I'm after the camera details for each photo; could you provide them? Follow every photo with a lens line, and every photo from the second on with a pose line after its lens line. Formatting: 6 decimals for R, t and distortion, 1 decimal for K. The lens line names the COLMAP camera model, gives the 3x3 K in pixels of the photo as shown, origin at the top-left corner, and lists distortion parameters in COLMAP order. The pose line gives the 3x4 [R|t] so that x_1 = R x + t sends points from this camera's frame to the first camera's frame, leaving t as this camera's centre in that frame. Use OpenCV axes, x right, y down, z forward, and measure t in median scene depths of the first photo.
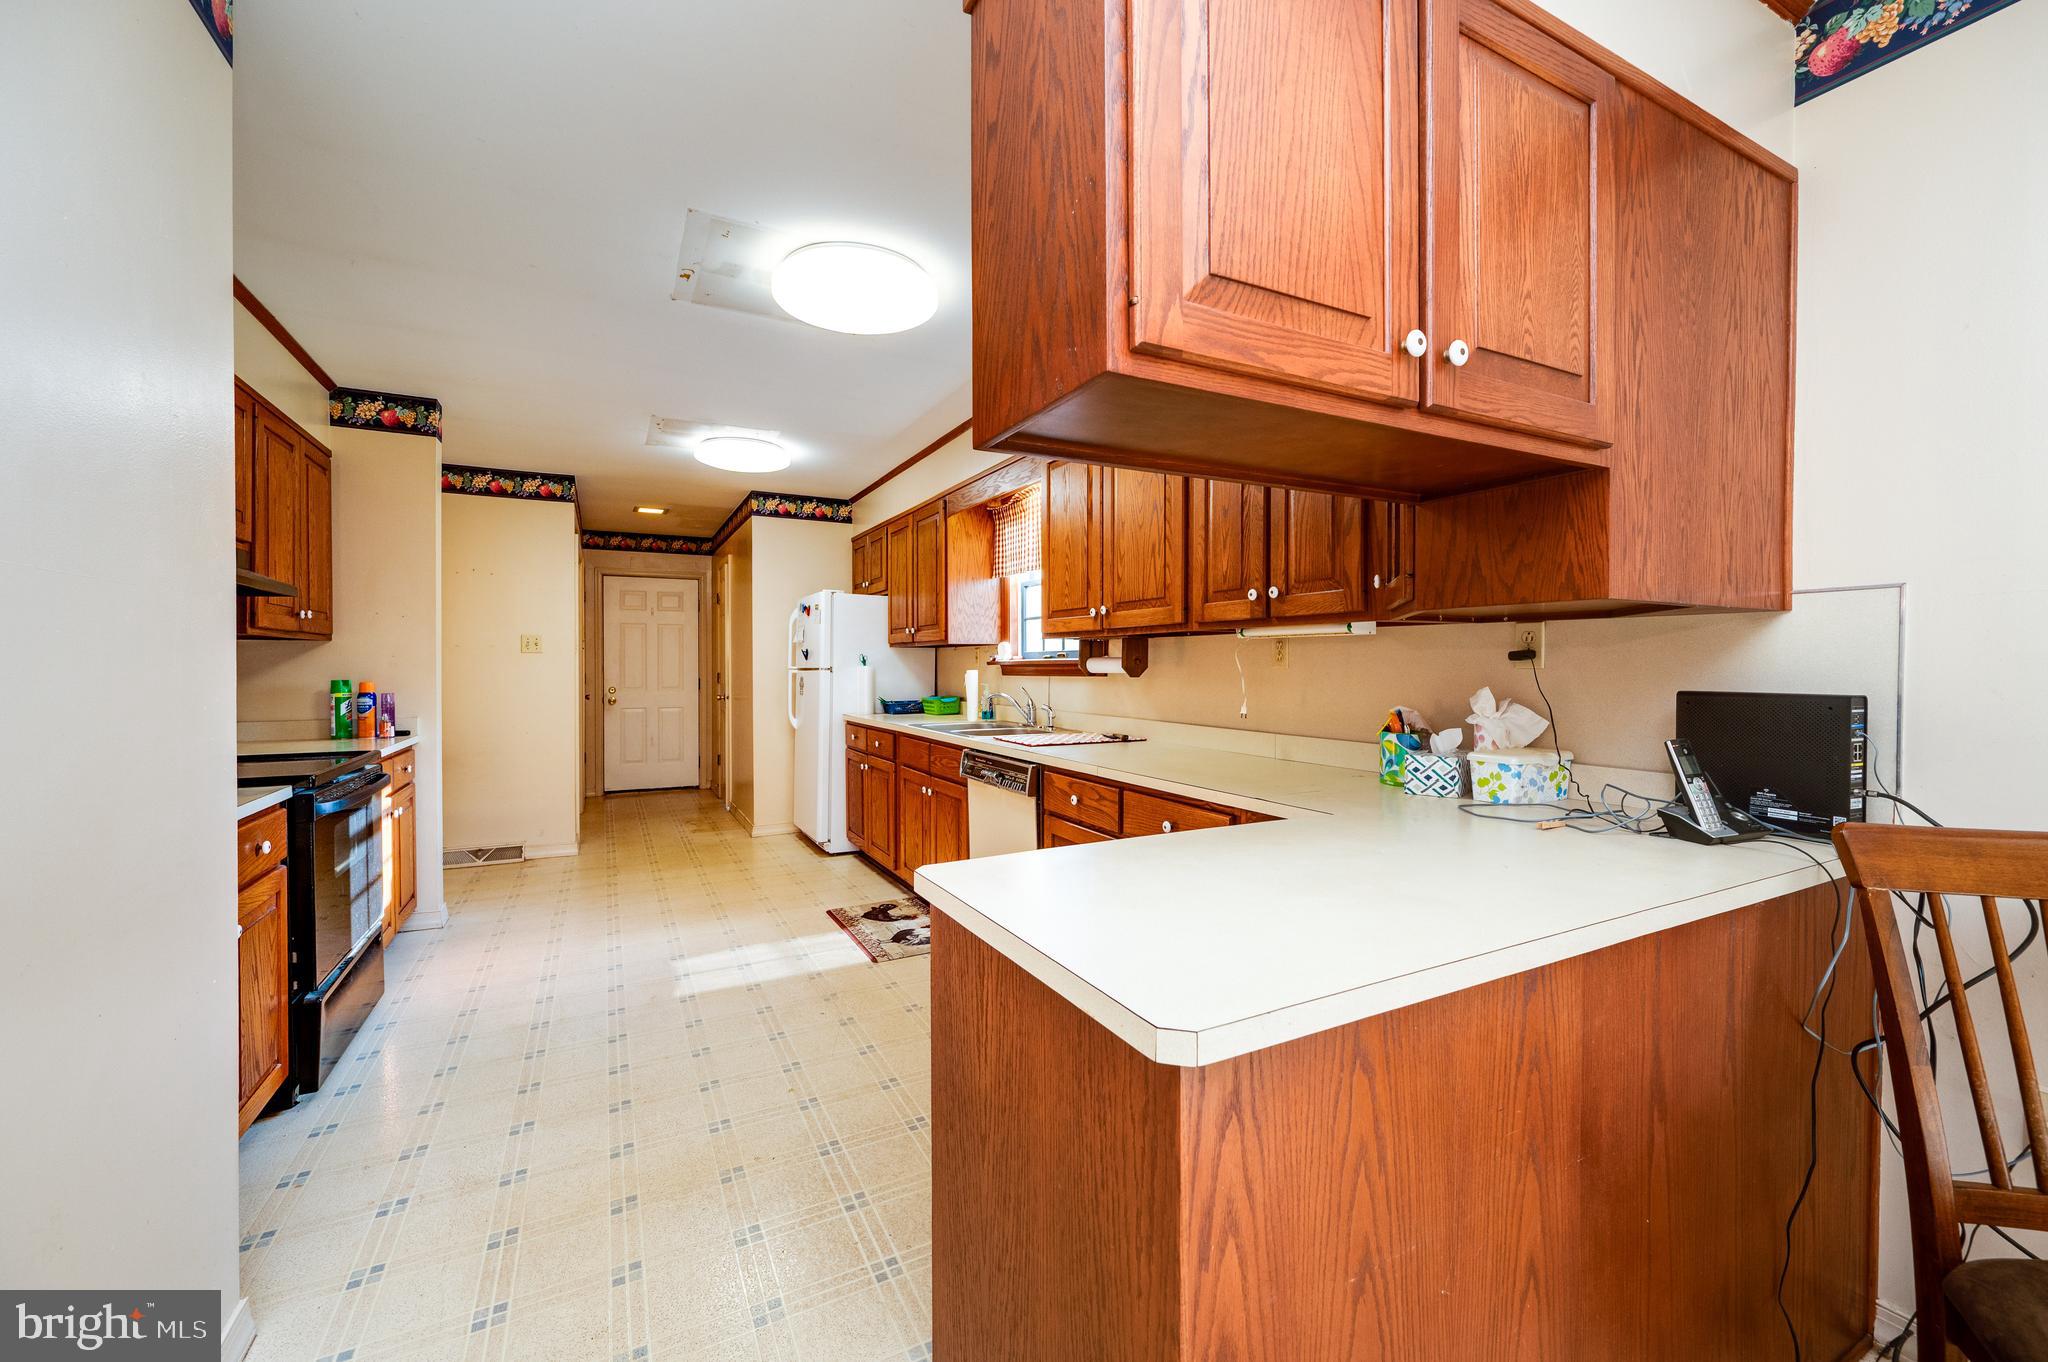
lens RADIAL K [[788.4, 0, 1059.6], [0, 788.4, 670.1], [0, 0, 1]] dist [-0.003053, -0.000053]
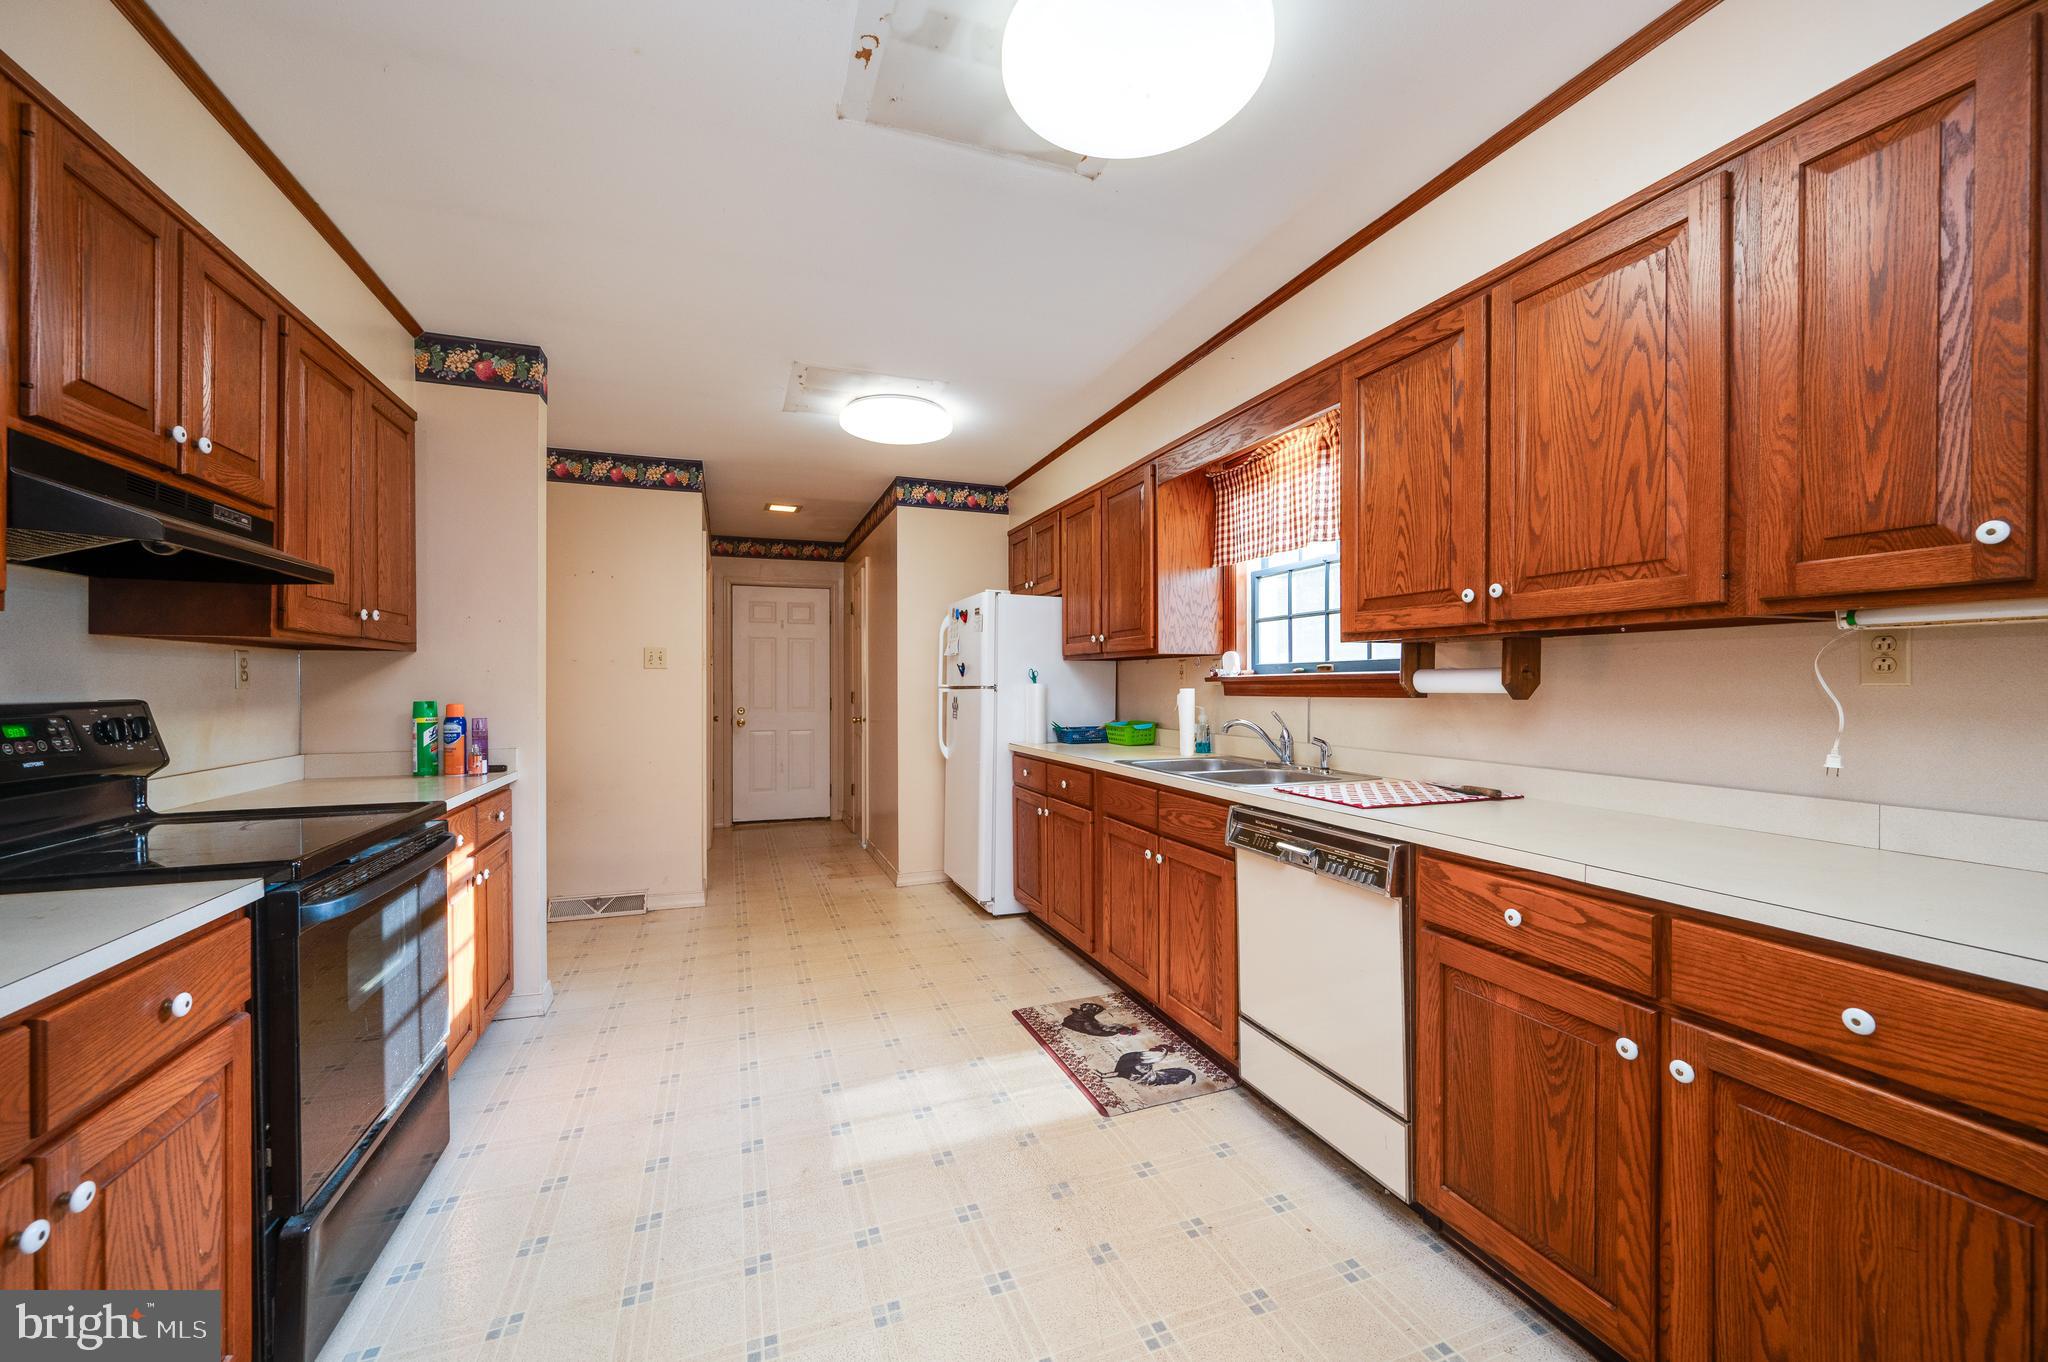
lens RADIAL K [[788.4, 0, 1041.5], [0, 788.4, 685.1], [0, 0, 1]] dist [-0.003053, -0.000053]
pose [[0.988991, -0.000656, -0.147974, -0.169396], [-0.000017, 0.999990, -0.004547, 0.000077], [0.147976, 0.004499, 0.988981, 0.283260]]
